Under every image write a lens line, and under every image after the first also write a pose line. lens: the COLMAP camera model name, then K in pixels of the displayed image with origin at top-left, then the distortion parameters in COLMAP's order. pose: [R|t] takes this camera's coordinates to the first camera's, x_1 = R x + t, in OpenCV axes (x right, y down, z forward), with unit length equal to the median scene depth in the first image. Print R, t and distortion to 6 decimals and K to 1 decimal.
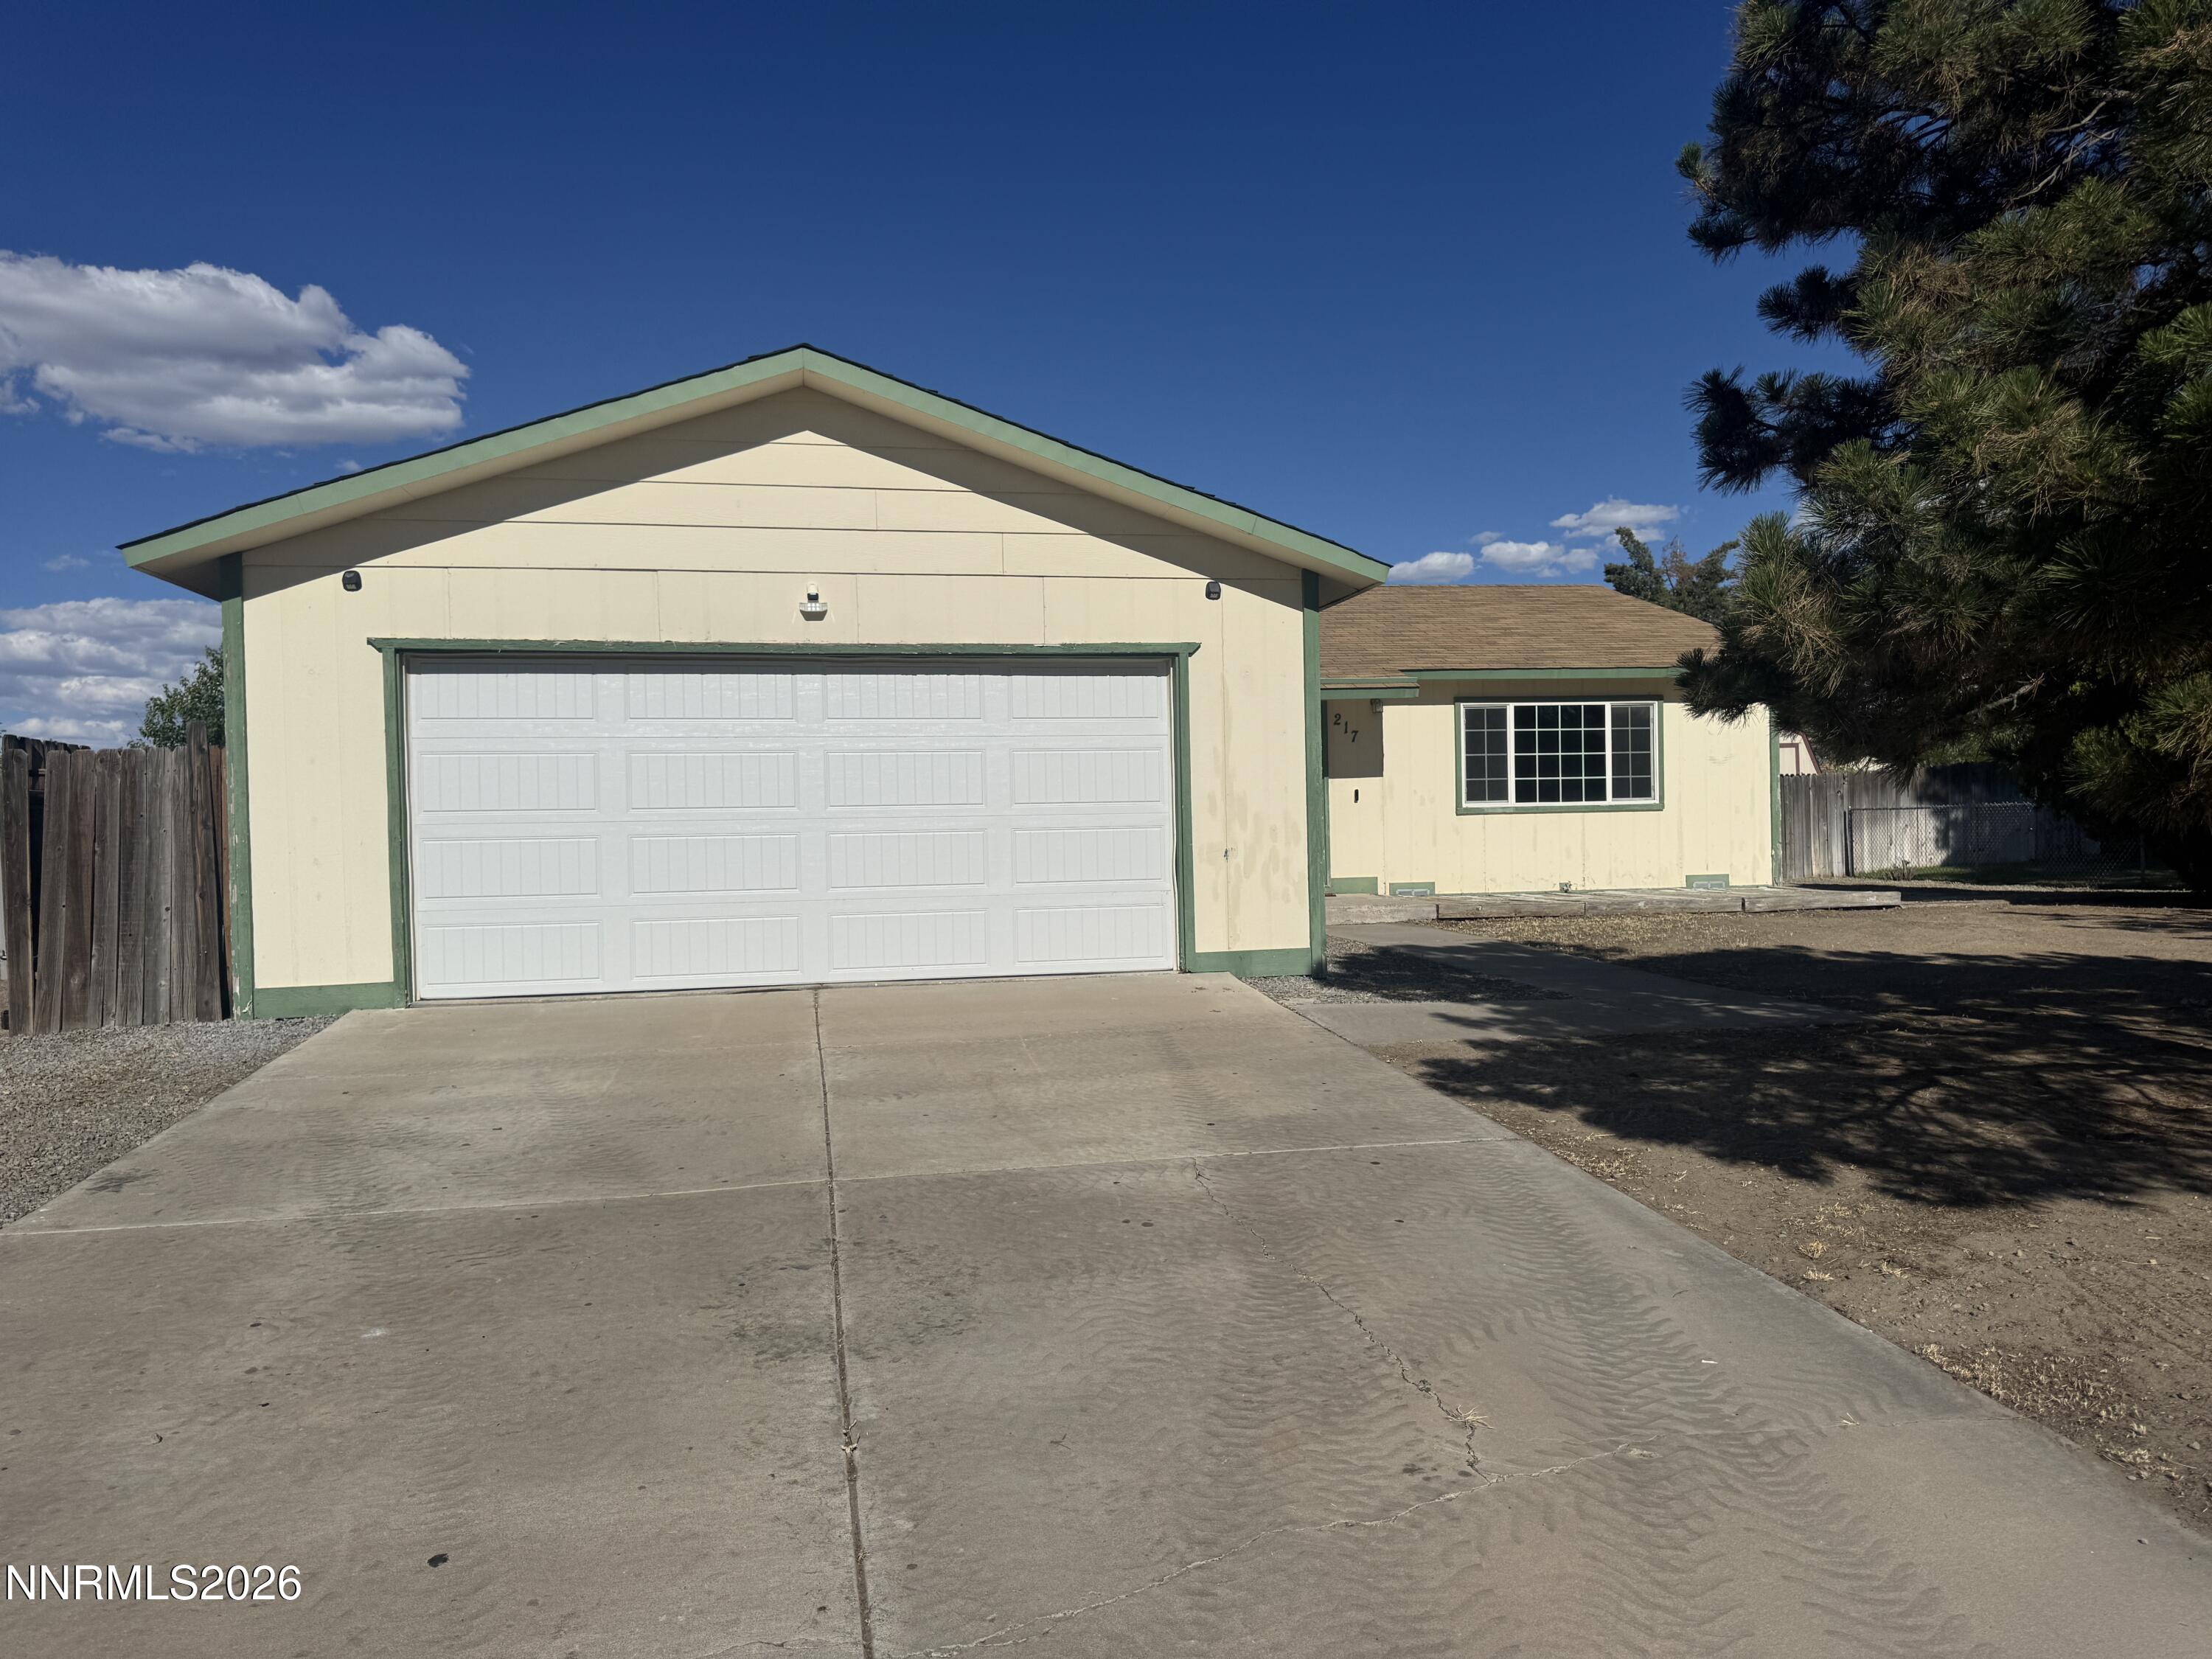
lens RADIAL K [[1547.4, 0, 1103.8], [0, 1547.4, 838.1], [0, 0, 1]] dist [0.072829, -0.090871]
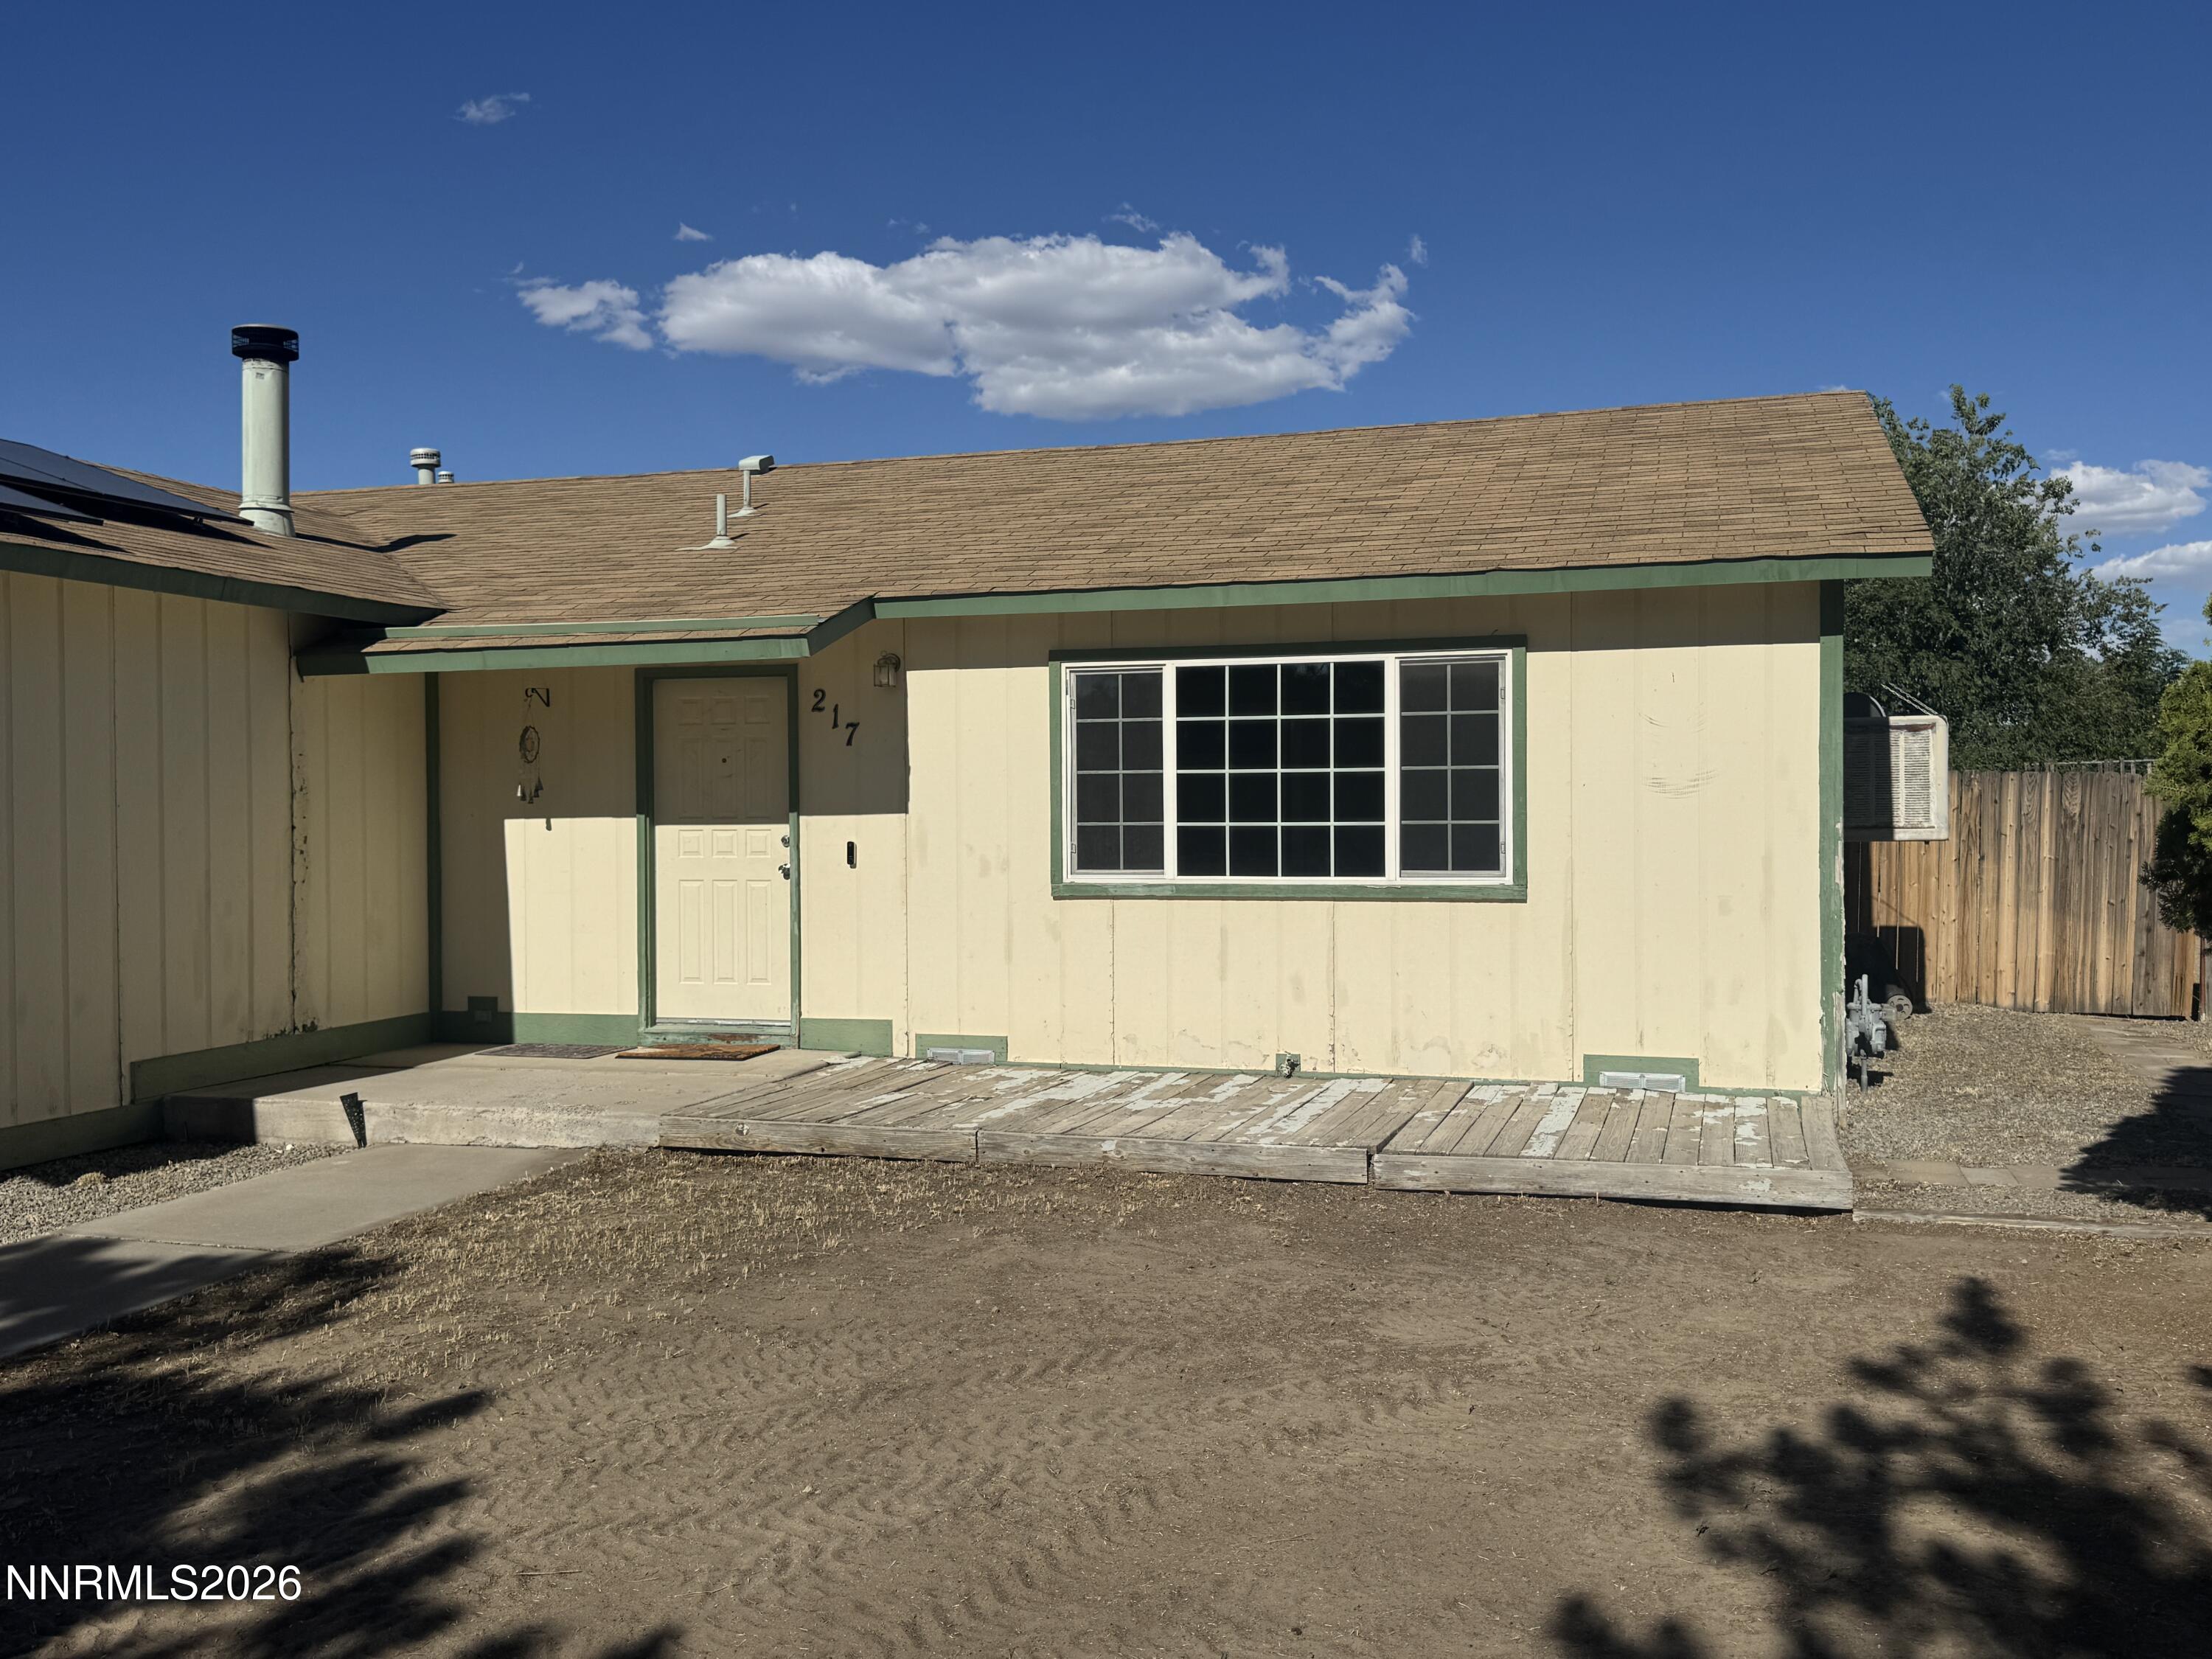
lens RADIAL K [[1989.7, 0, 1150.8], [0, 1989.7, 788.1], [0, 0, 1]] dist [0.053731, -0.009256]
pose [[0.895112, 0.010398, -0.445720, 0.916885], [-0.015711, 0.999843, -0.008225, -0.077058], [0.445564, 0.014365, 0.895135, 0.817348]]
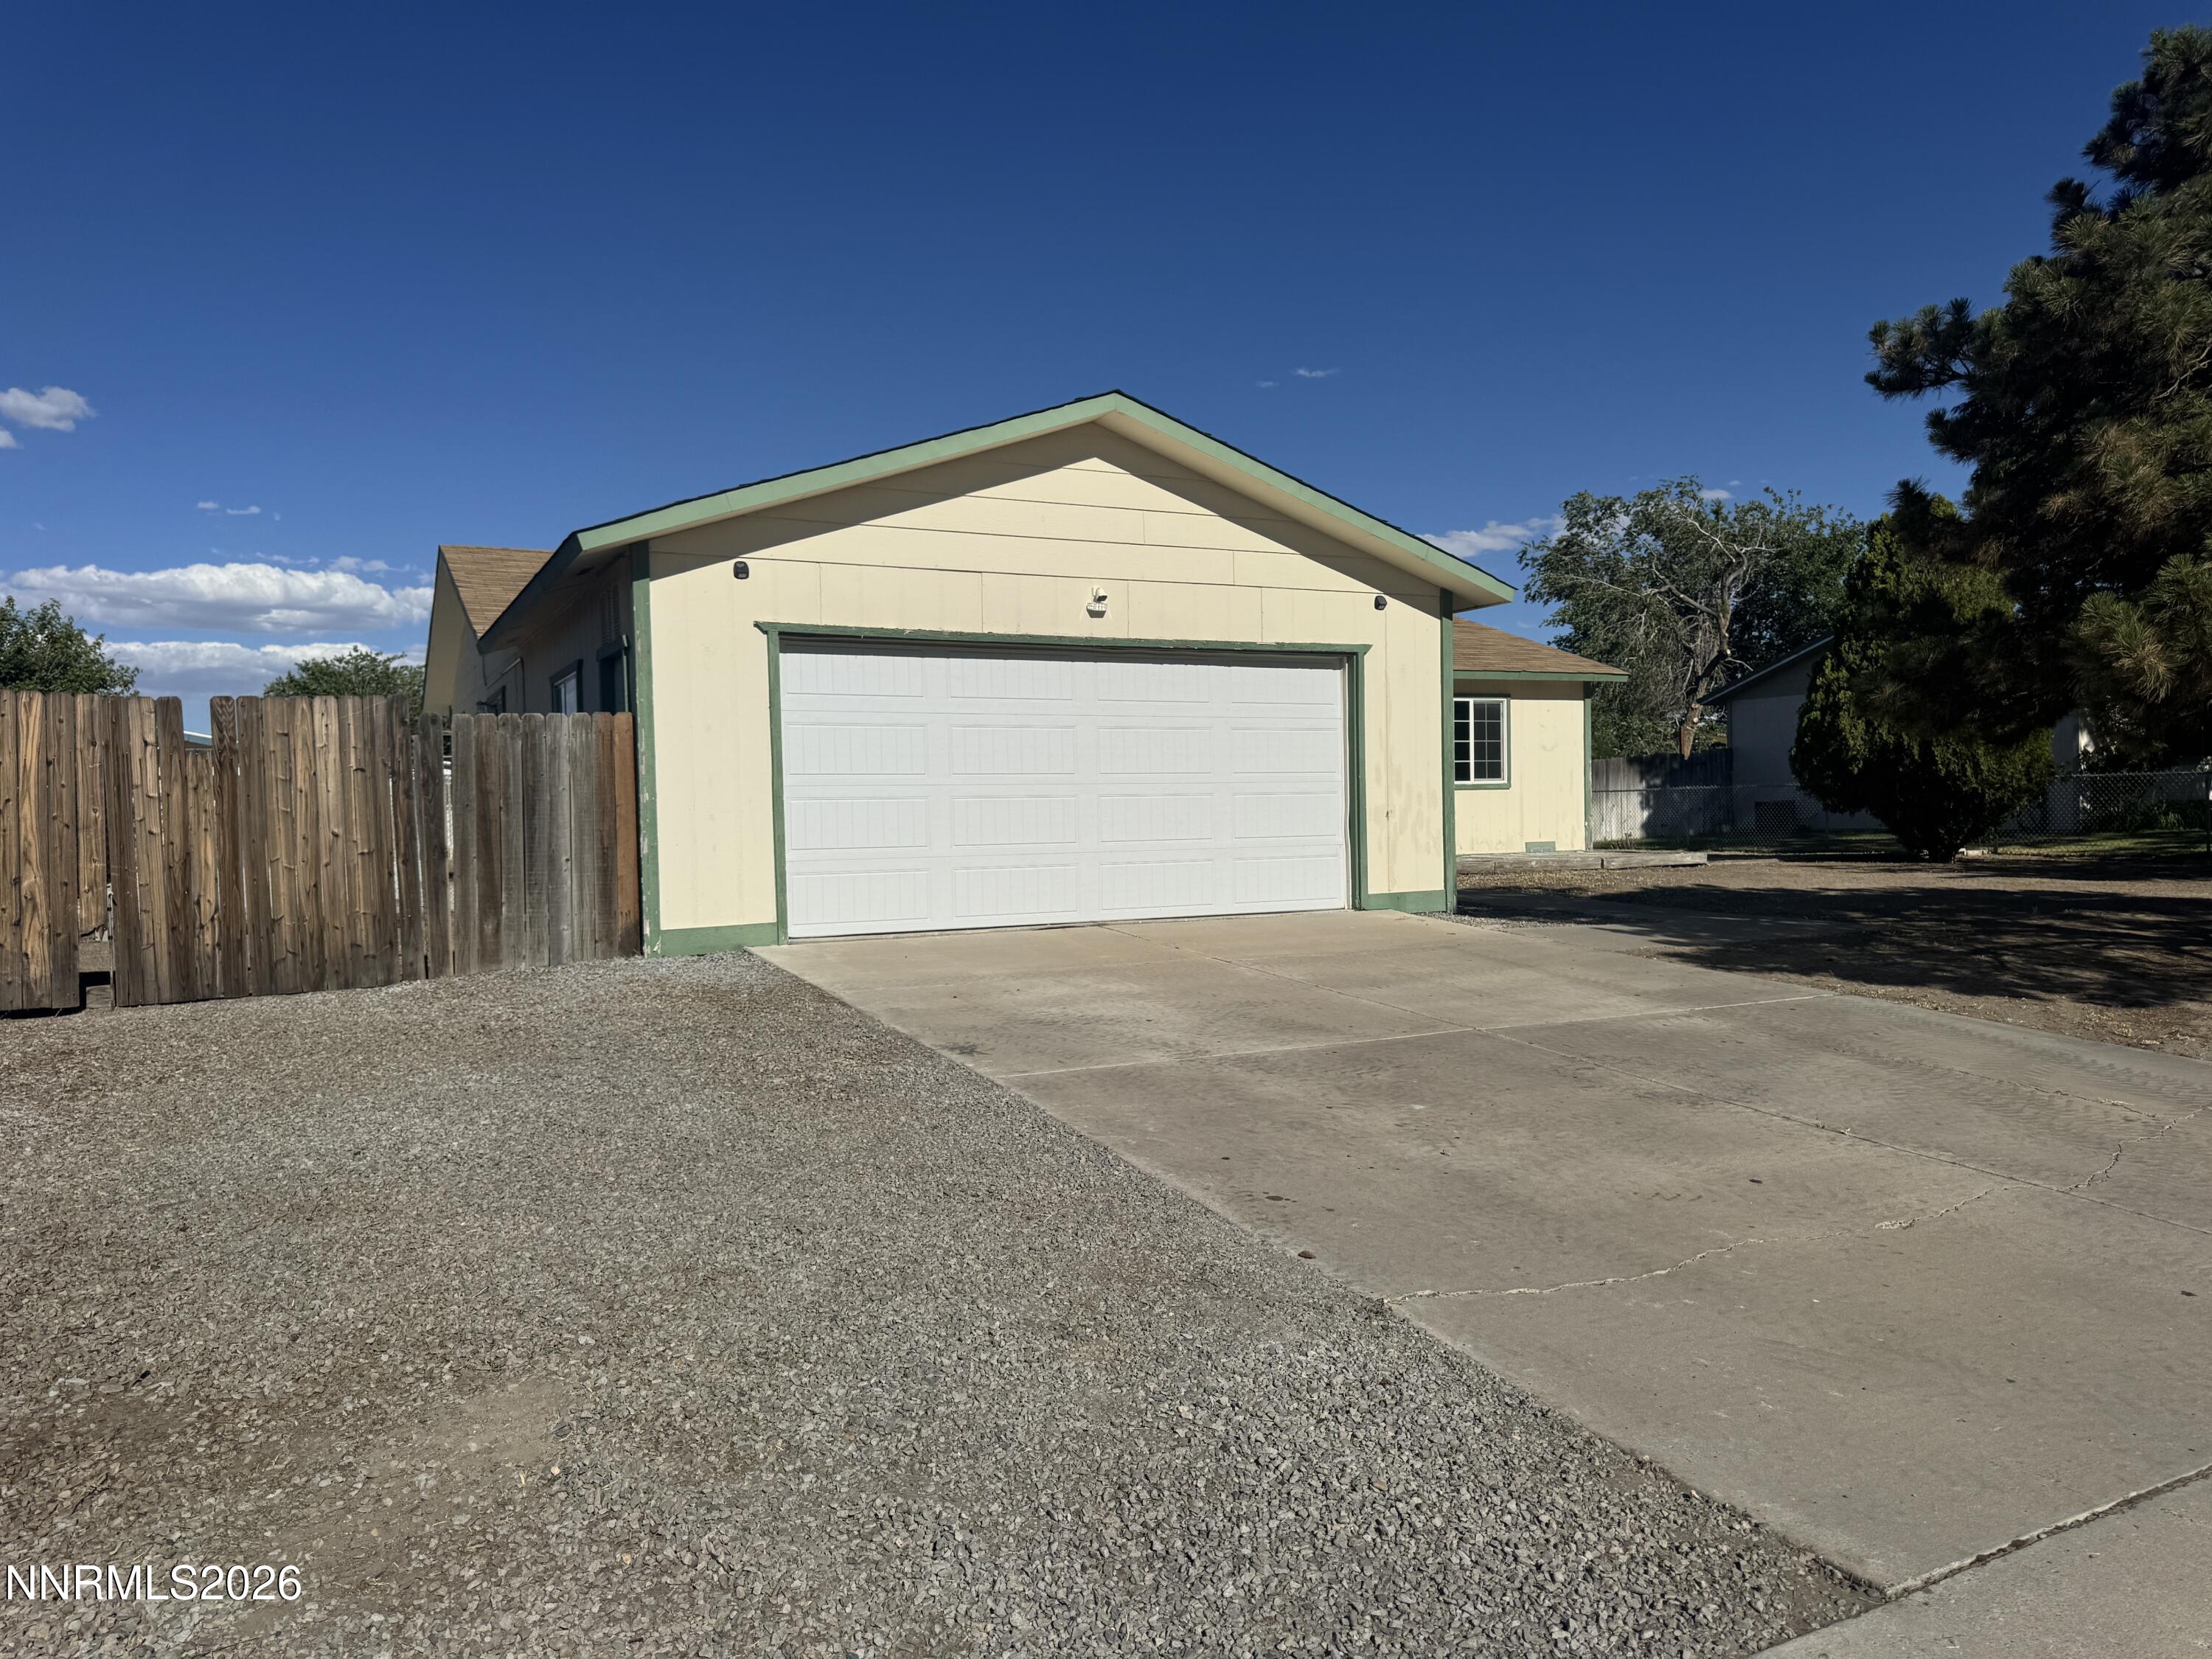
lens RADIAL K [[1547.4, 0, 1117.4], [0, 1547.4, 838.3], [0, 0, 1]] dist [0.072829, -0.090871]
pose [[0.960757, -0.003140, 0.277375, -0.487908], [0.000990, 0.999968, 0.007889, 0.019684], [-0.277391, -0.007305, 0.960729, -0.145491]]
